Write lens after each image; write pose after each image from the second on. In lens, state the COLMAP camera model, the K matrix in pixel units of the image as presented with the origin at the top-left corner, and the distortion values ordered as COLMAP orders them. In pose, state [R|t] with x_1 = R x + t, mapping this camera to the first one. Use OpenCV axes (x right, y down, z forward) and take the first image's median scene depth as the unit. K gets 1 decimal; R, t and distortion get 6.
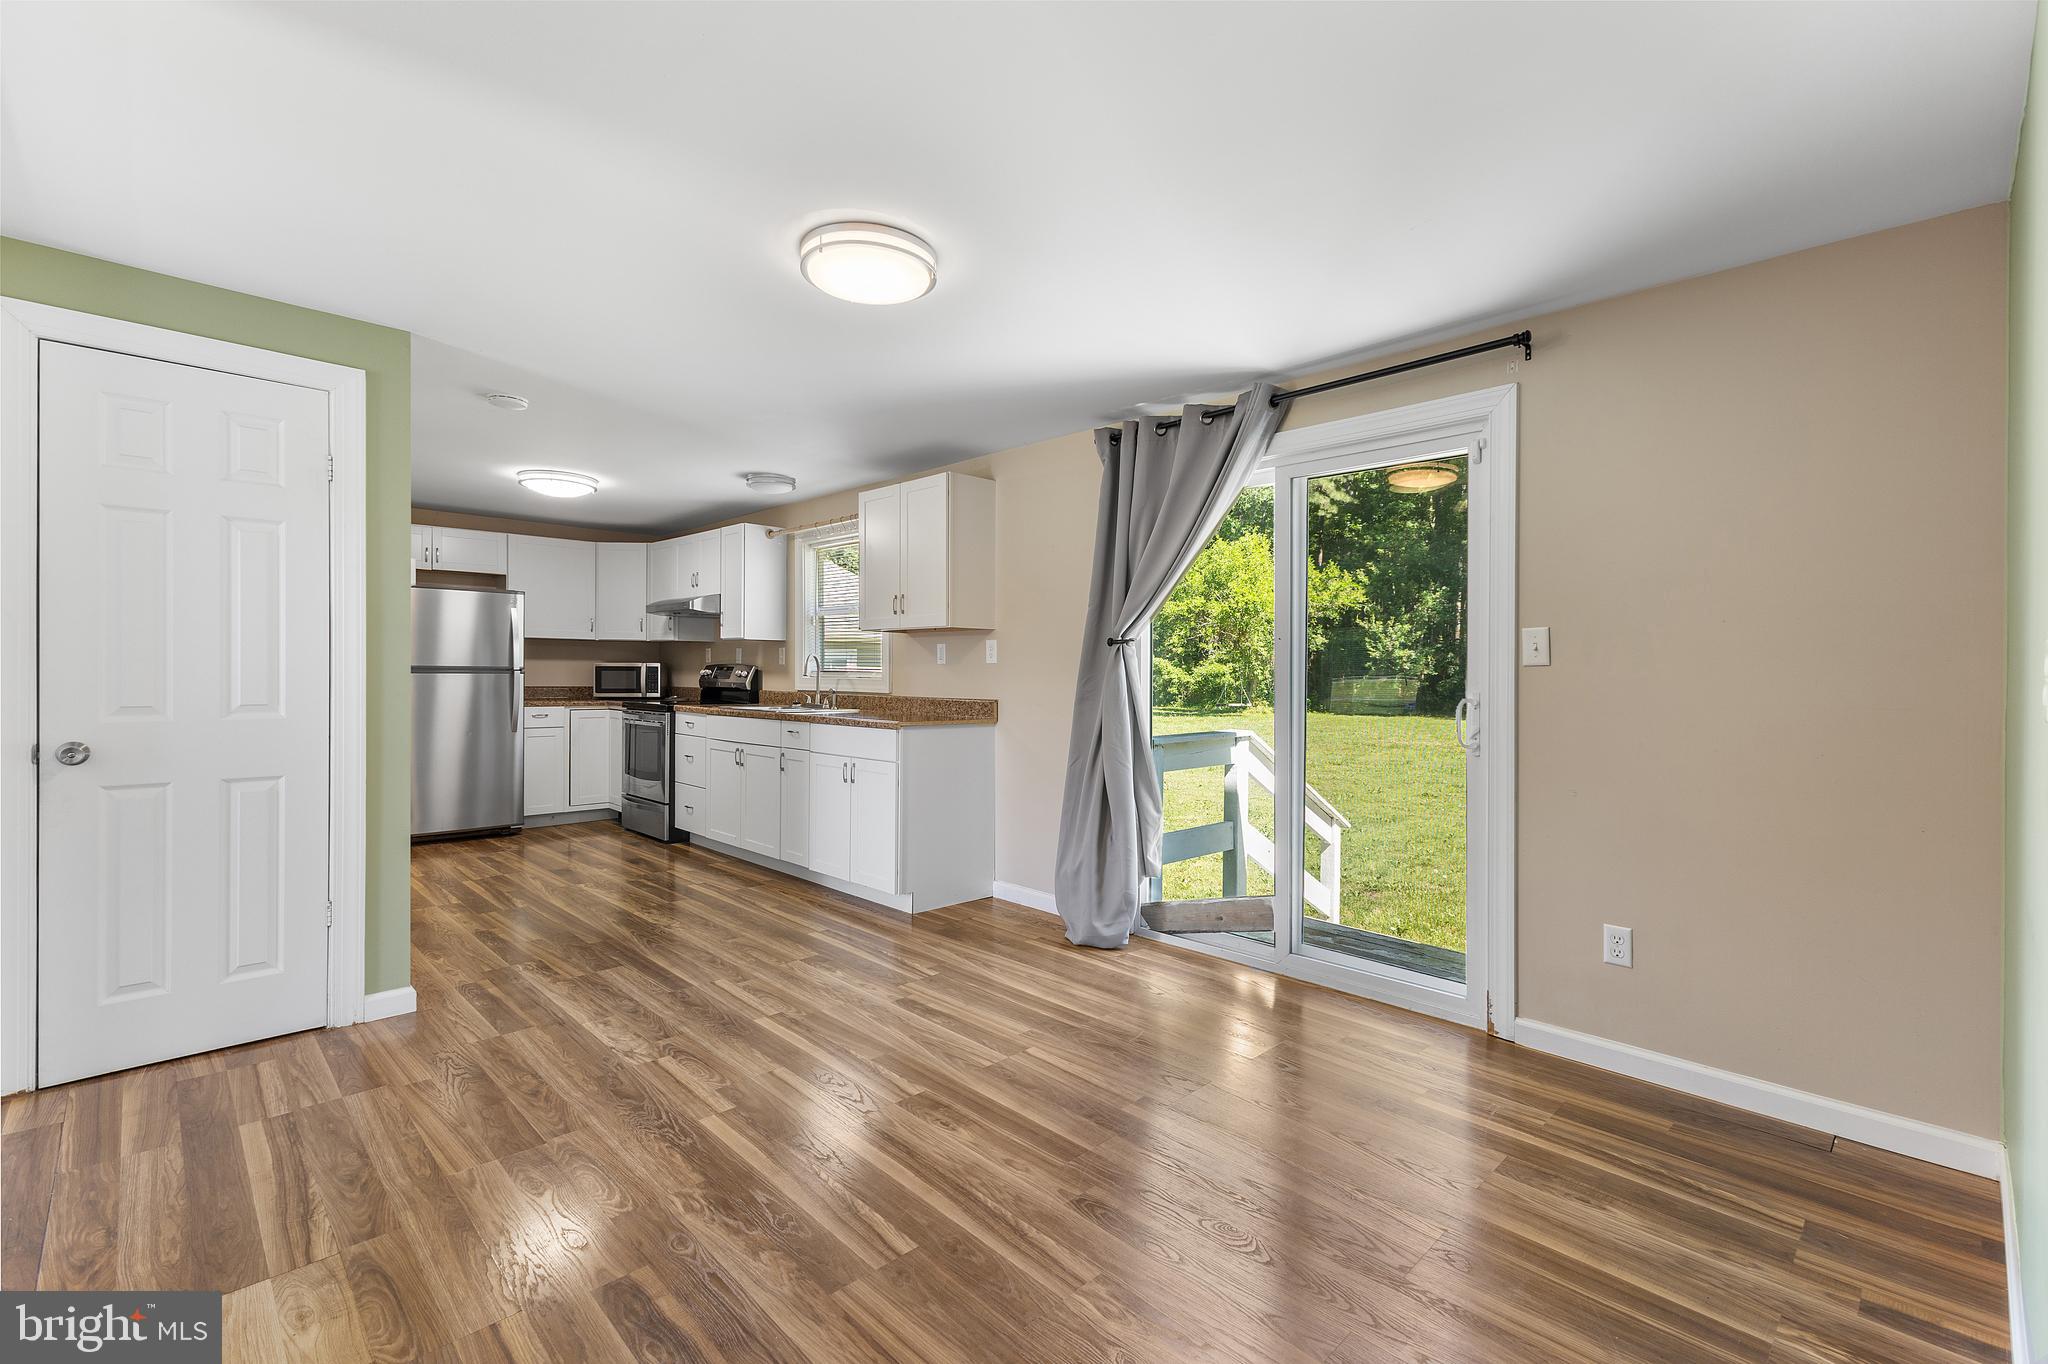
lens RADIAL K [[894.3, 0, 1031.3], [0, 894.3, 670.6], [0, 0, 1]] dist [0.023915, 0.000211]
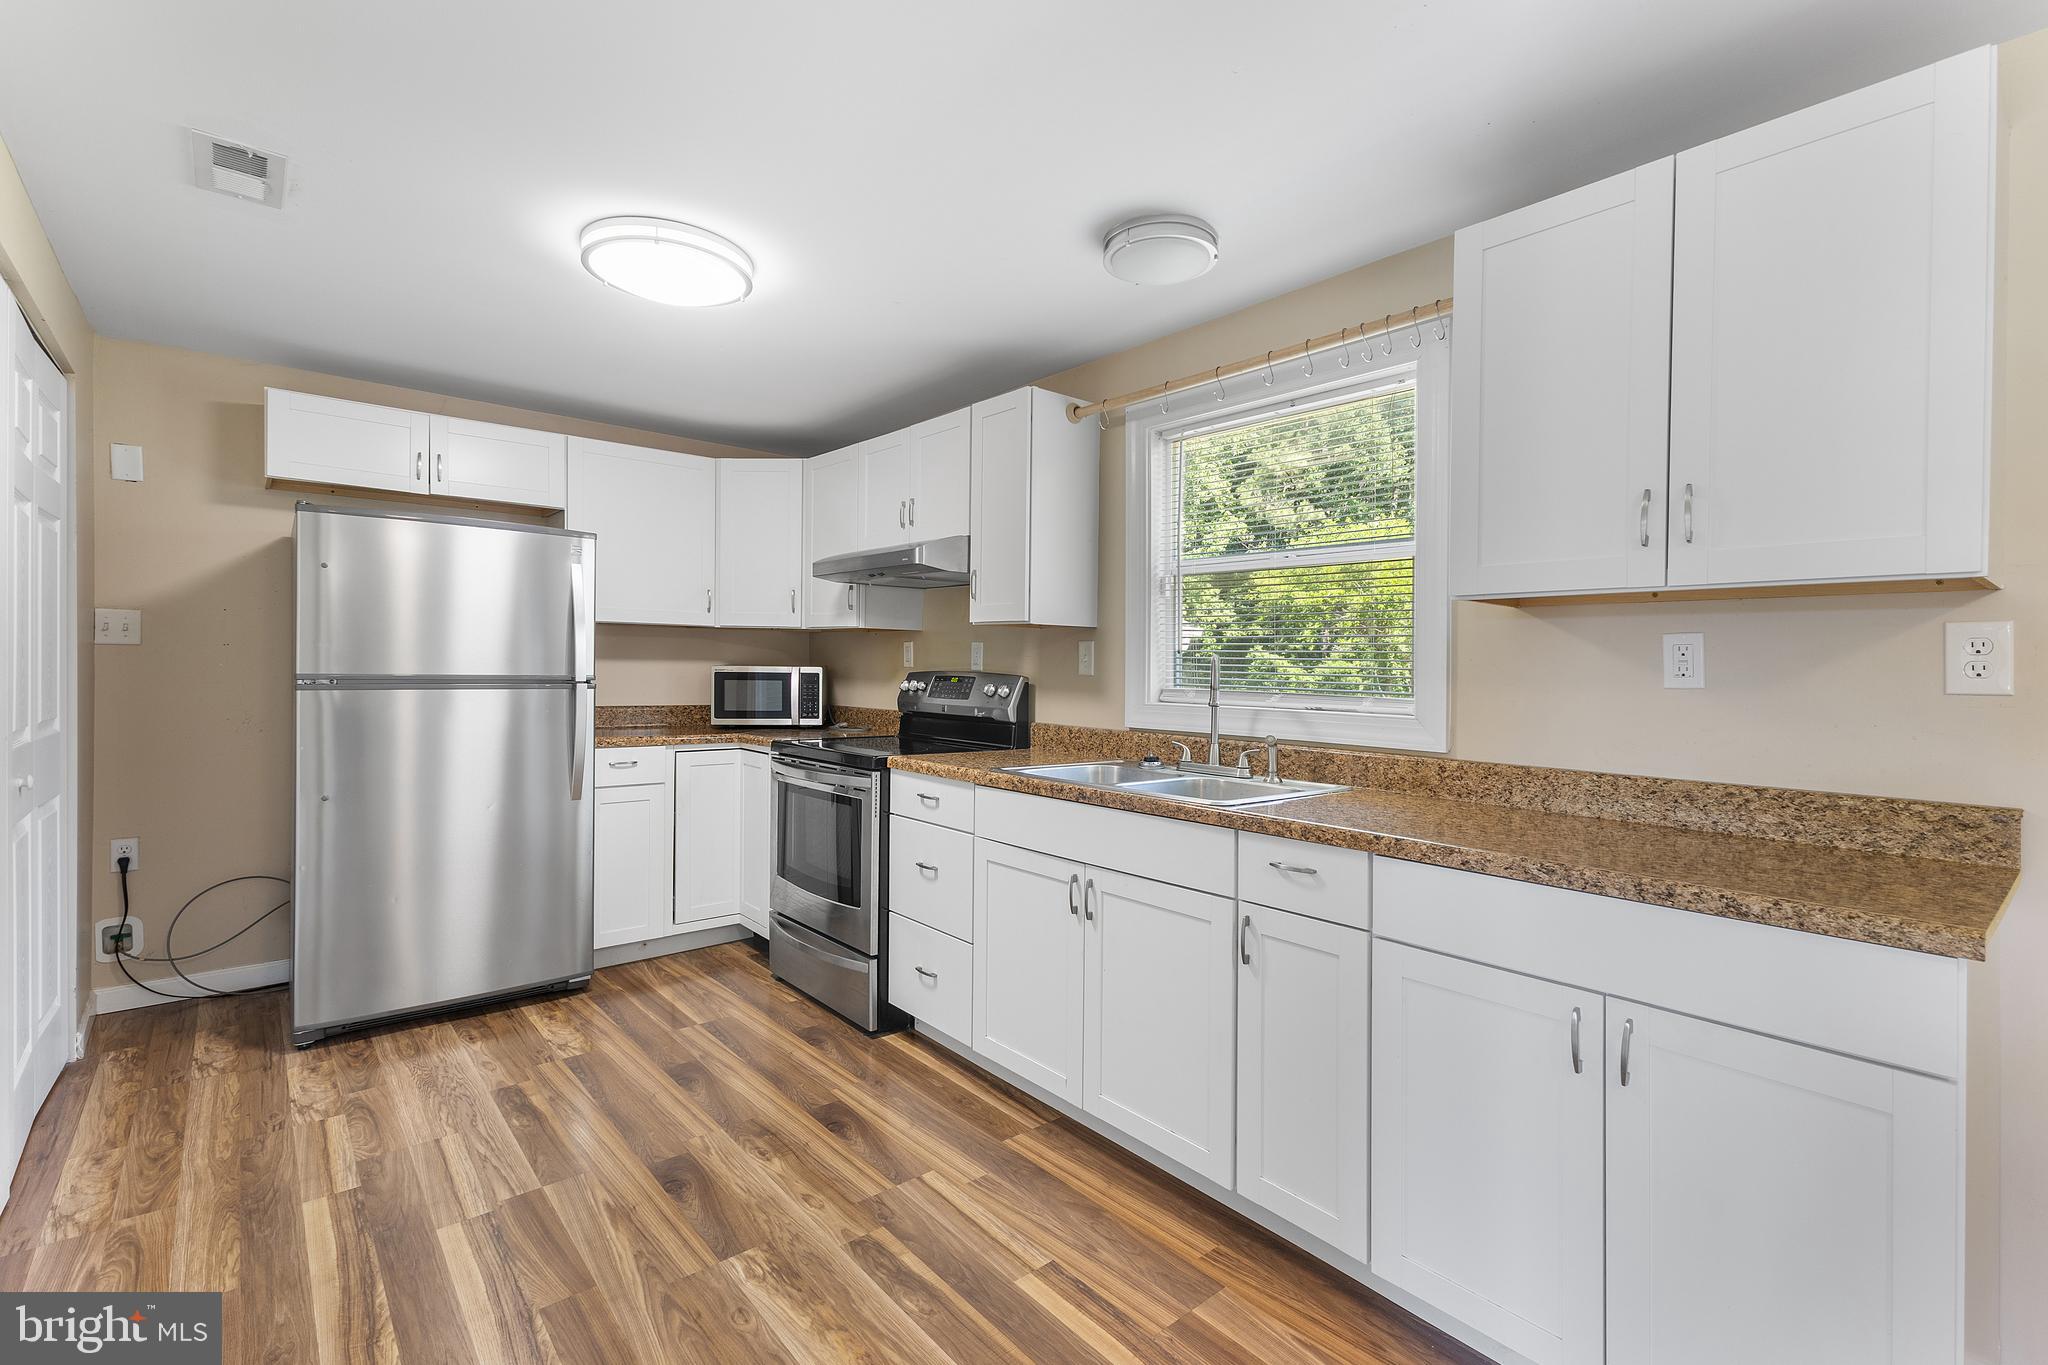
lens RADIAL K [[917.5, 0, 1060.0], [0, 917.5, 670.6], [0, 0, 1]] dist [0.029857, -0.009767]
pose [[0.998782, 0.005844, -0.048990, -0.268842], [-0.005612, 0.999972, 0.004867, -0.011663], [0.049017, -0.004586, 0.998787, 0.480839]]
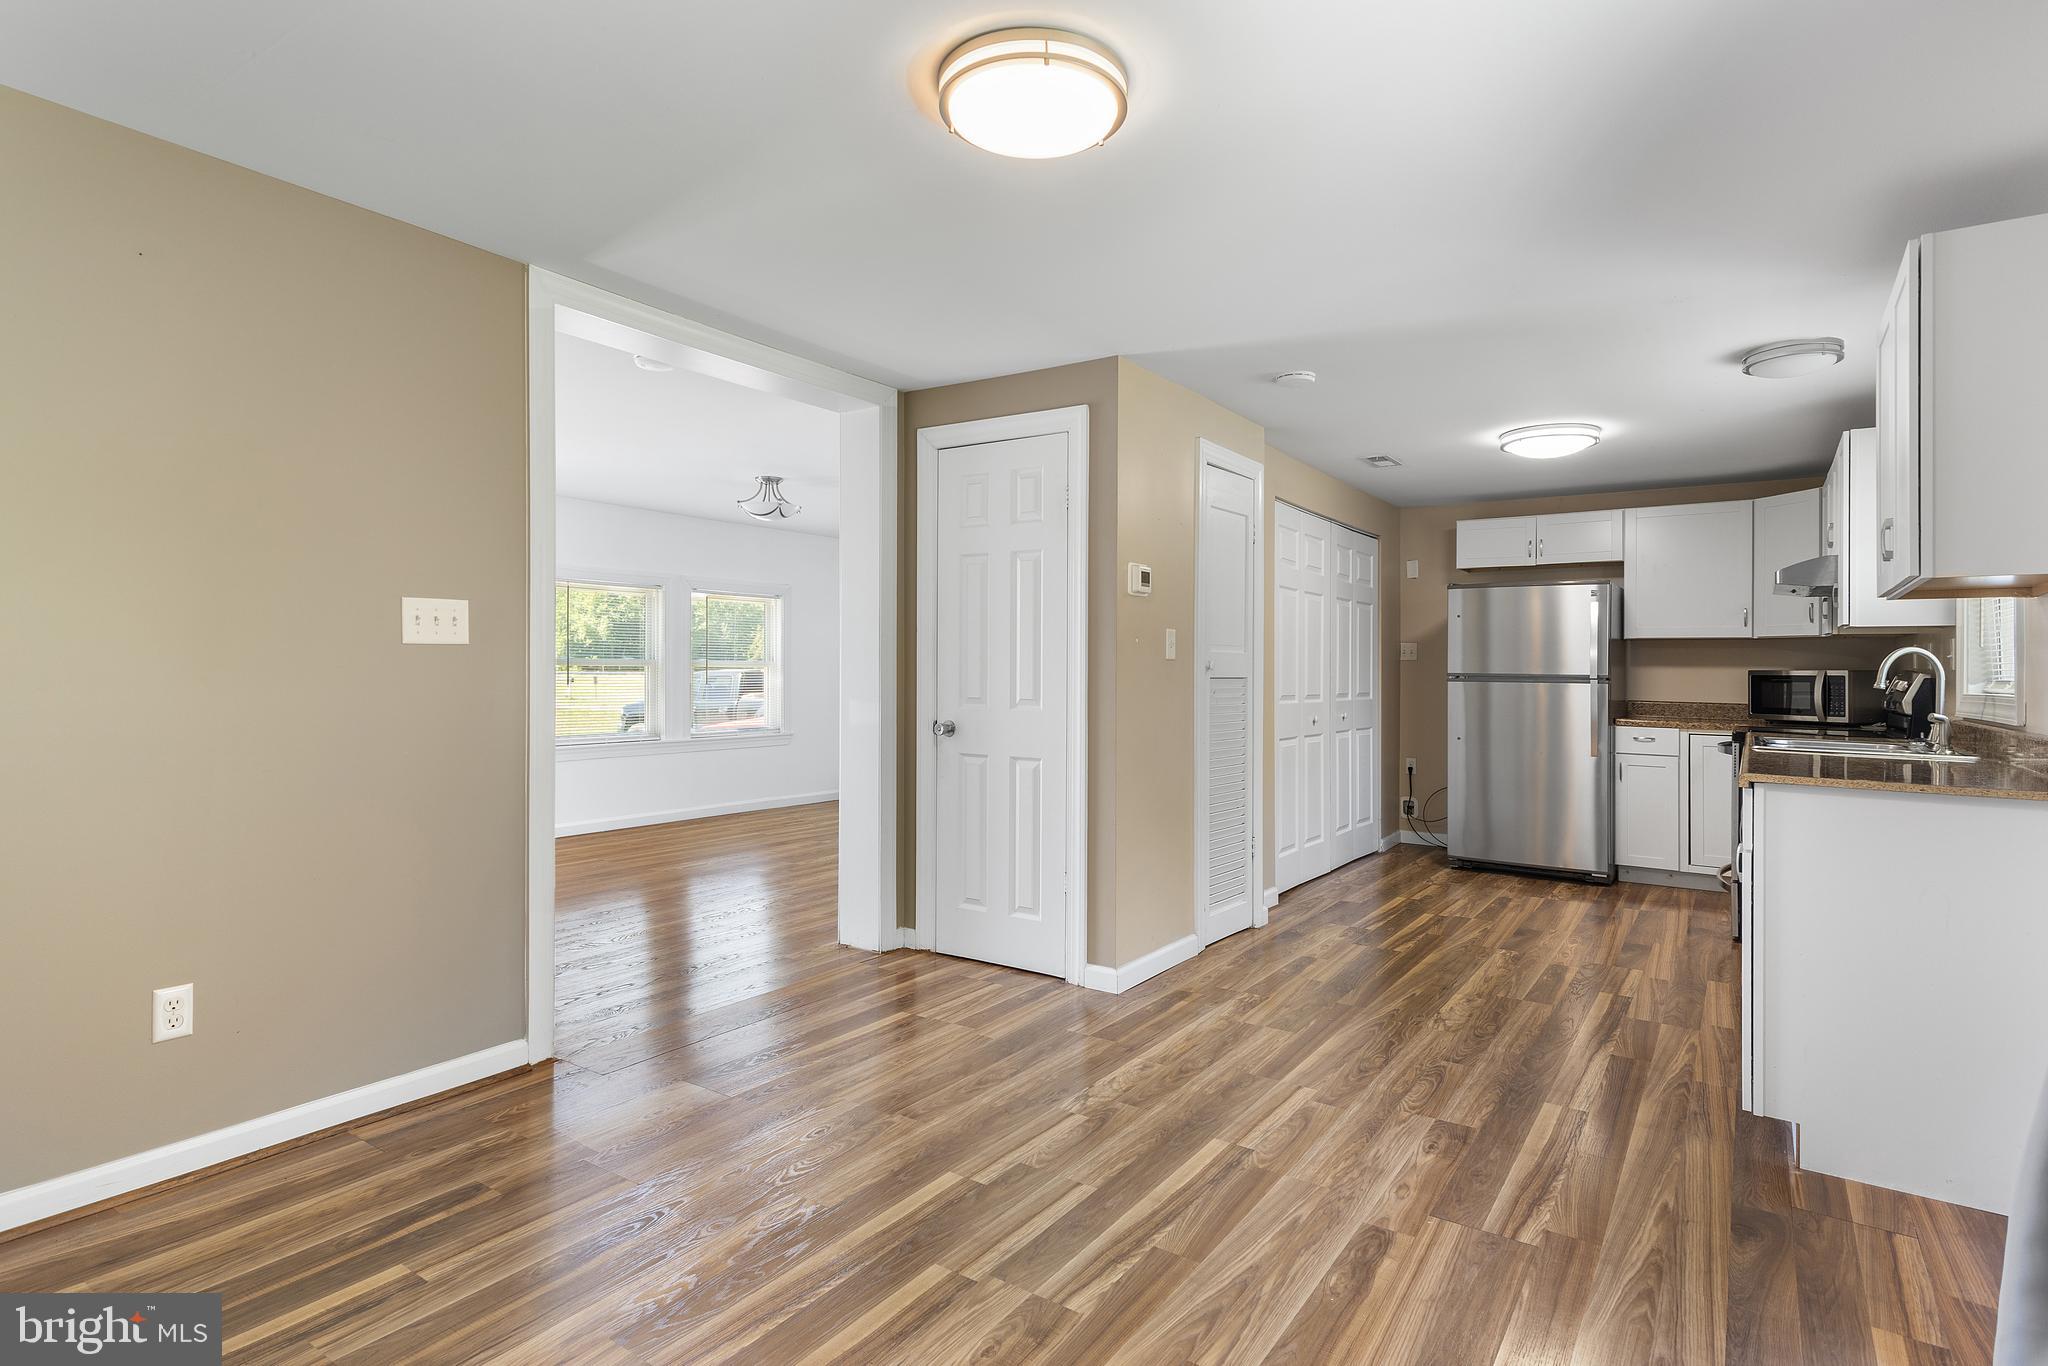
lens RADIAL K [[1042.3, 0, 1026.4], [0, 1042.3, 671.6], [0, 0, 1]] dist [0.028746, -0.000121]
pose [[0.206140, -0.005427, -0.978508, 0.241878], [-0.010208, 0.999918, -0.007696, 0.005084], [0.978469, 0.011575, 0.206067, 0.314705]]
